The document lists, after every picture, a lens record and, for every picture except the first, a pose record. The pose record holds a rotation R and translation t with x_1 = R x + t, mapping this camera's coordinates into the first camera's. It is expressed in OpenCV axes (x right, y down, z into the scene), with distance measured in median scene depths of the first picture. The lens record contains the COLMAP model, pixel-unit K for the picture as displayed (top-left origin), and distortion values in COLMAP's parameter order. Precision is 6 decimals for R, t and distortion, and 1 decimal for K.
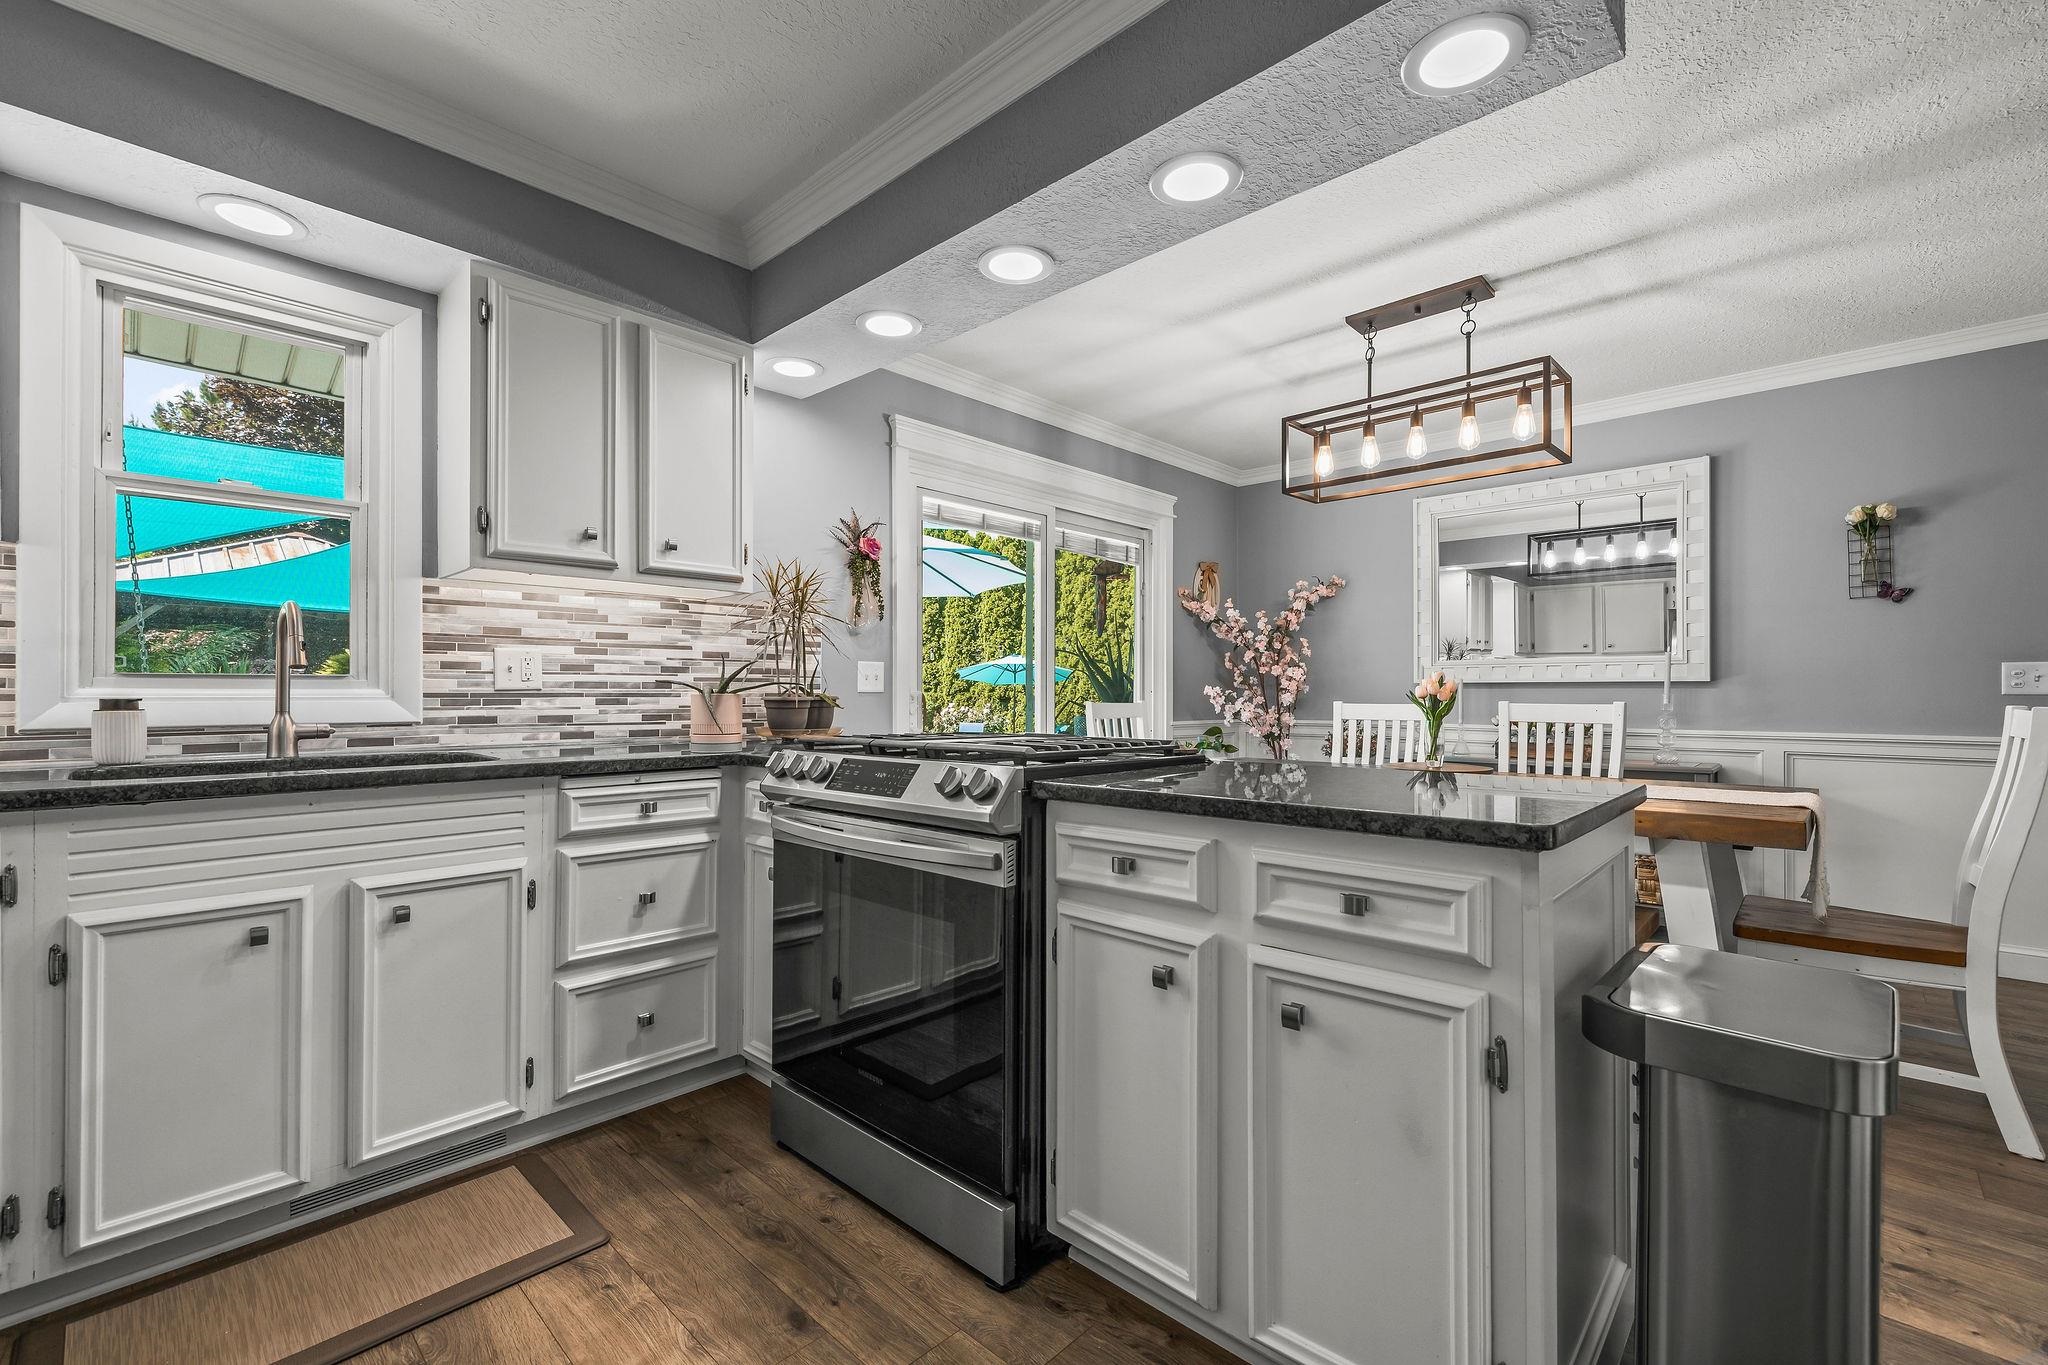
lens RADIAL K [[881.9, 0, 1017.4], [0, 881.9, 683.5], [0, 0, 1]] dist [-0.002162, -0.000151]
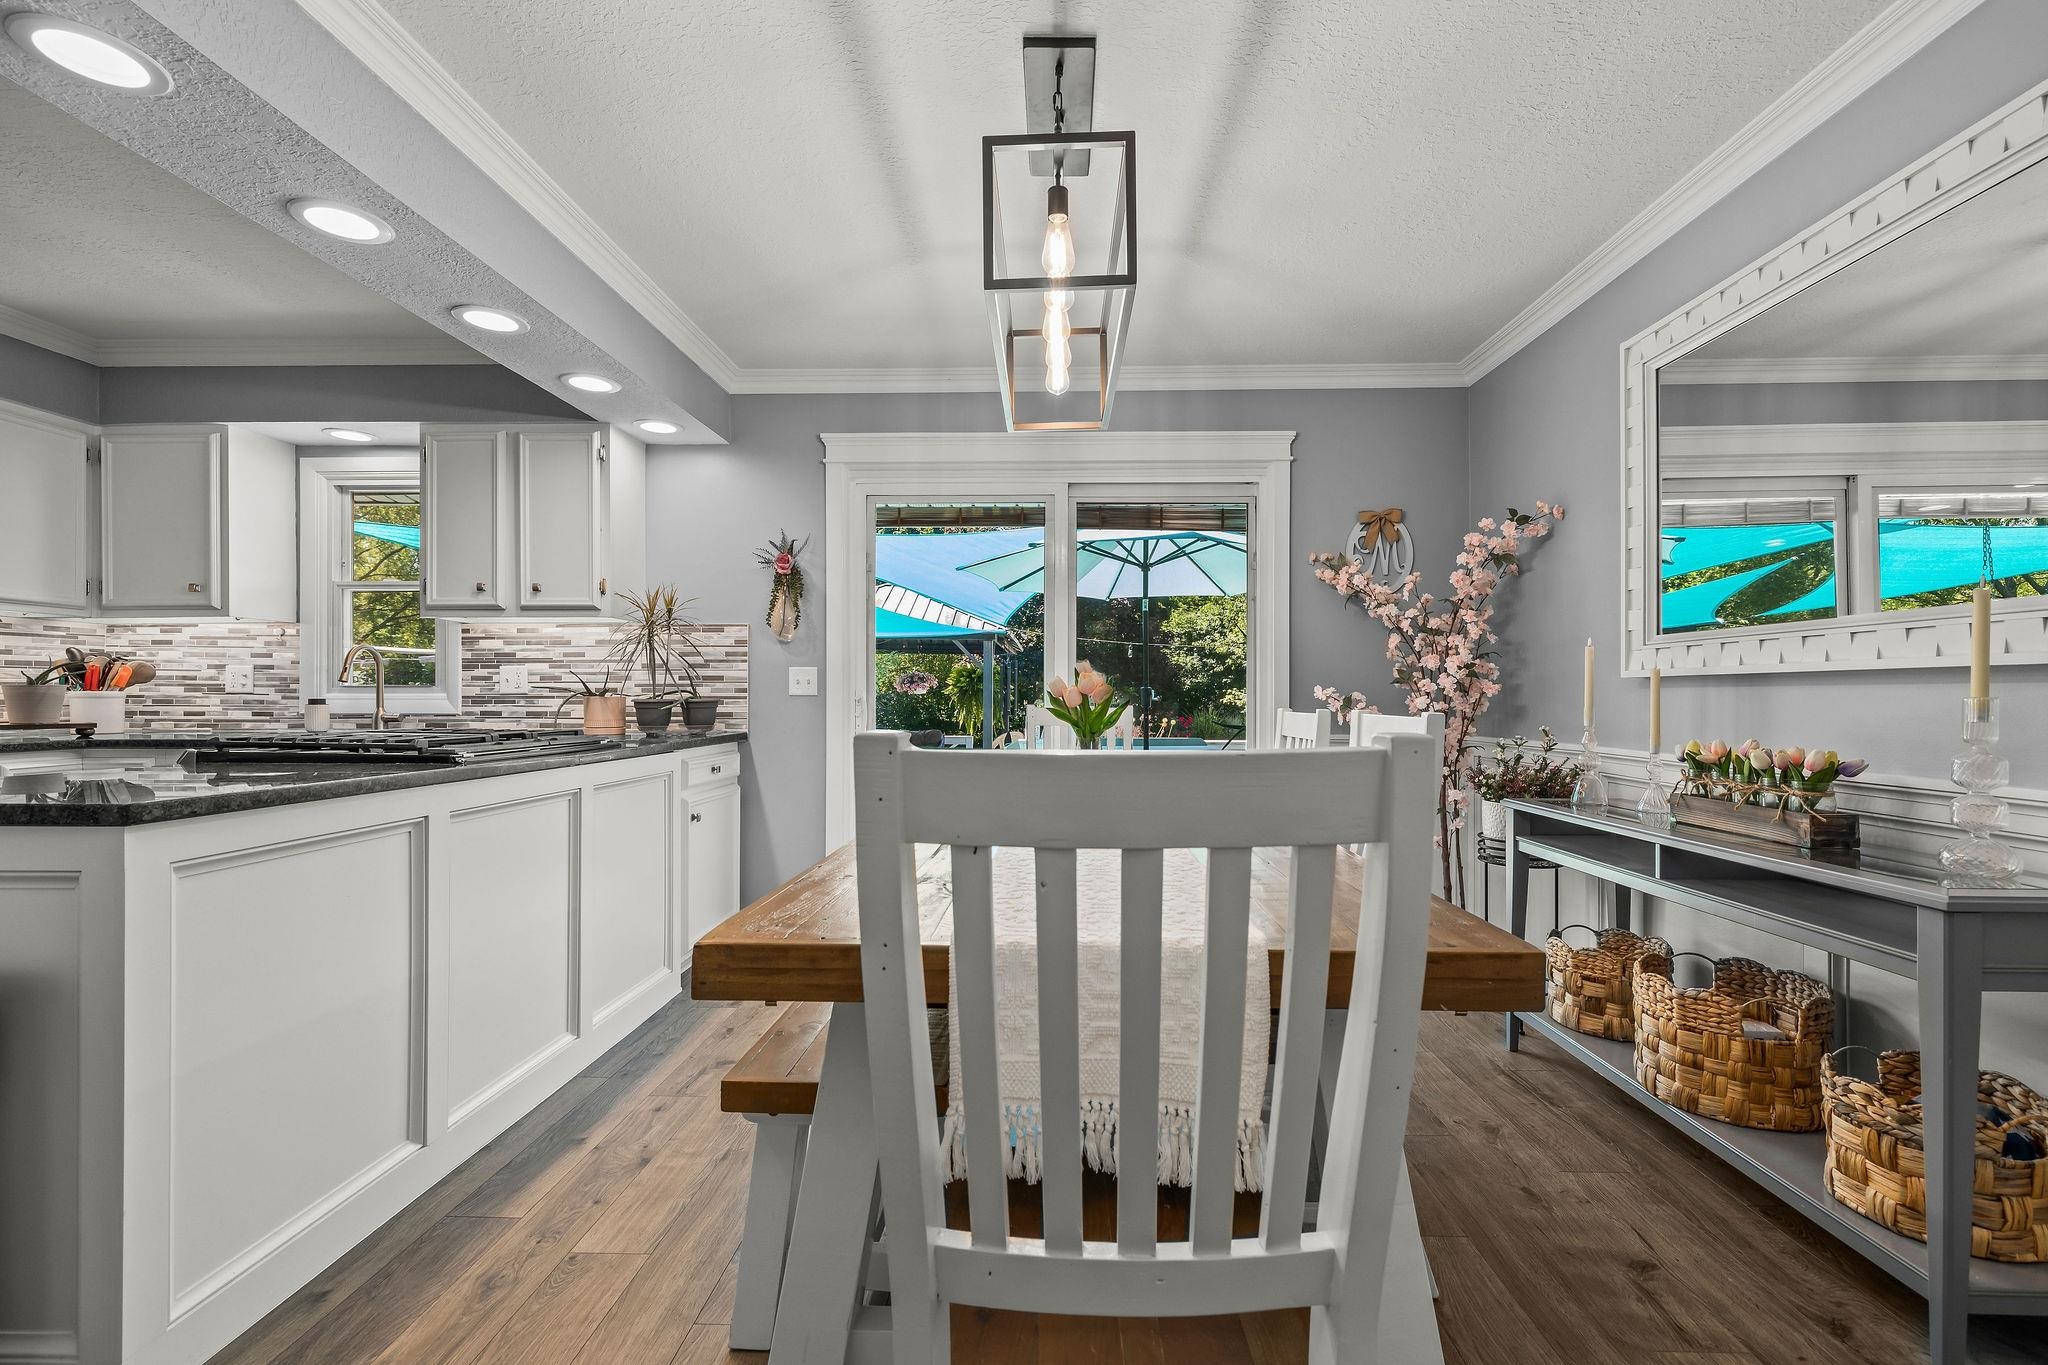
lens RADIAL K [[881.9, 0, 1023.7], [0, 881.9, 697.0], [0, 0, 1]] dist [-0.002162, -0.000151]
pose [[0.664881, 0.000634, -0.746949, 1.134768], [0.008208, 0.999933, 0.008155, 0.007764], [0.746904, -0.011553, 0.664831, 0.653480]]
